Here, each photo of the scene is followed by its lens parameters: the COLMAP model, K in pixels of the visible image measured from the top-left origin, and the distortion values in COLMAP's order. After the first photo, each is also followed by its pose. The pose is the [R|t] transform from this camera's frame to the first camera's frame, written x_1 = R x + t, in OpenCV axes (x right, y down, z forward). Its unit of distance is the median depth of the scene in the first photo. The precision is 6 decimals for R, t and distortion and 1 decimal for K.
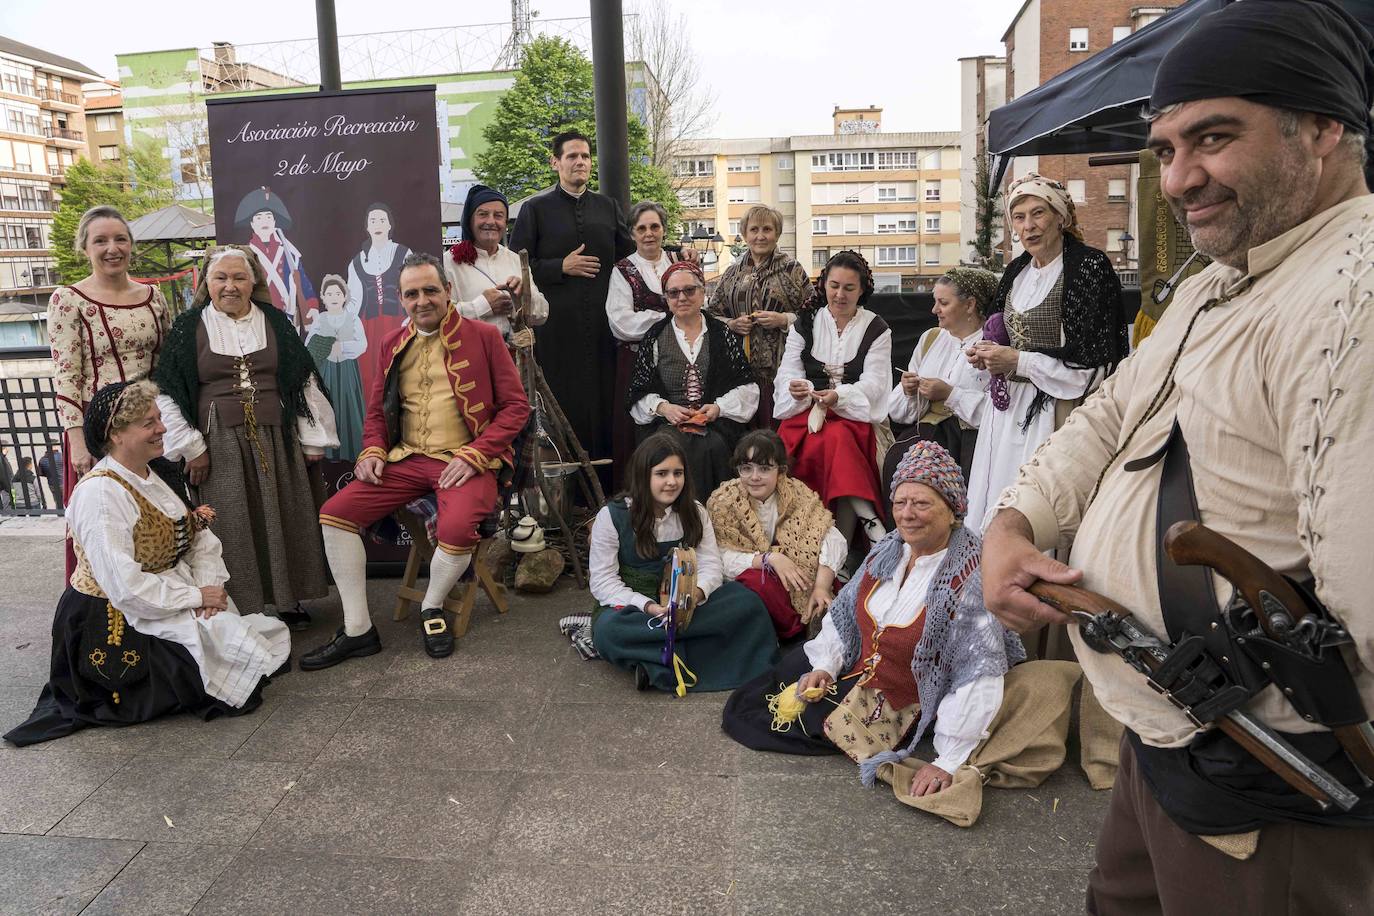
lens RADIAL K [[931.1, 0, 685.3], [0, 931.1, 422.1], [0, 0, 1]] dist [-0.137309, 0.064340]
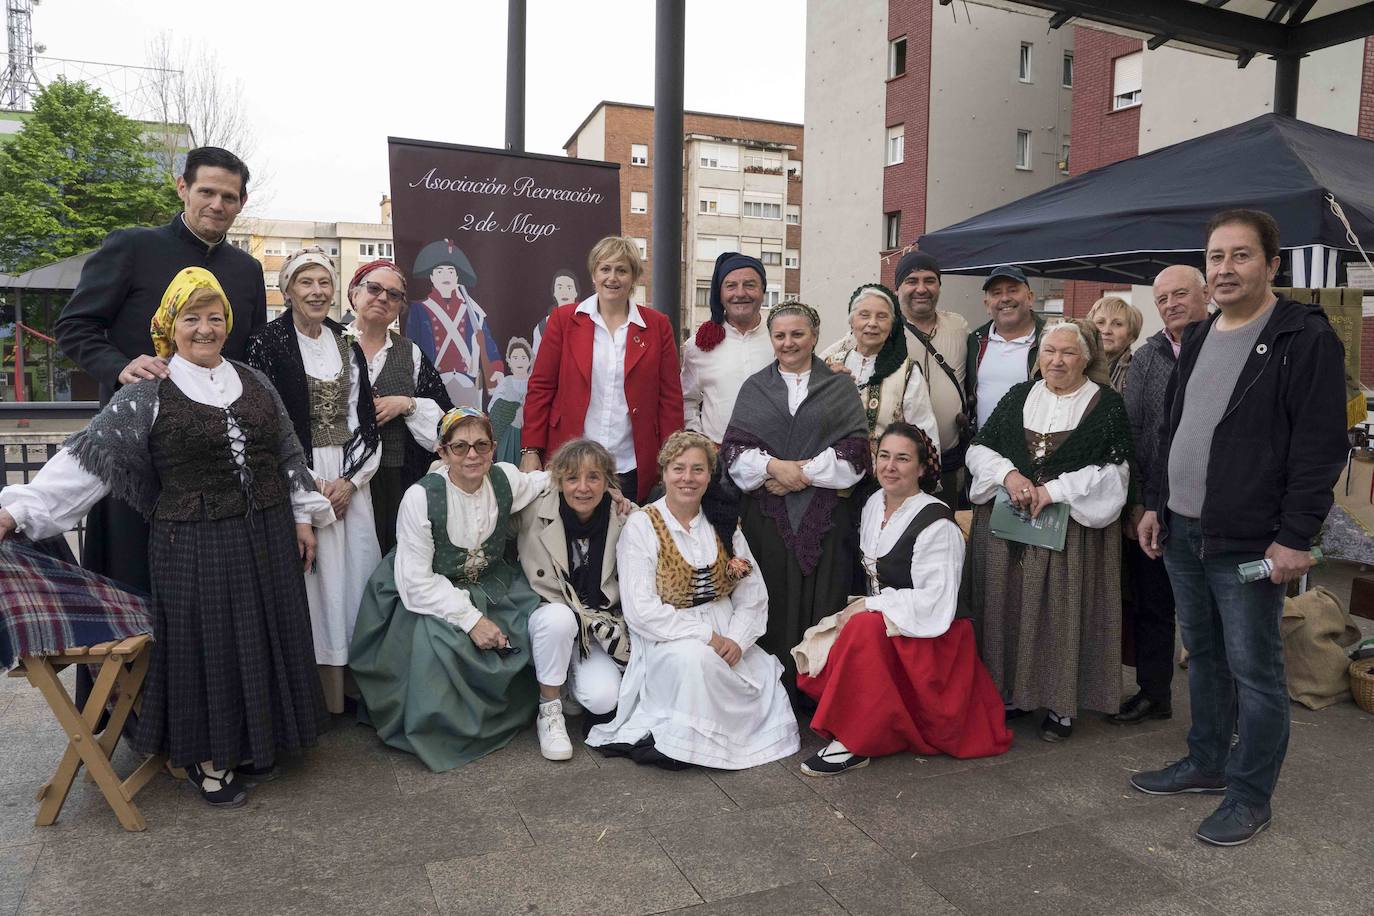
lens RADIAL K [[969.2, 0, 672.0], [0, 969.2, 440.6], [0, 0, 1]] dist [-0.134547, 0.080595]
pose [[0.885986, 0.007553, 0.463650, -0.715915], [0.033306, 0.996248, -0.079874, 0.034048], [-0.462514, 0.086210, 0.882411, 0.030226]]
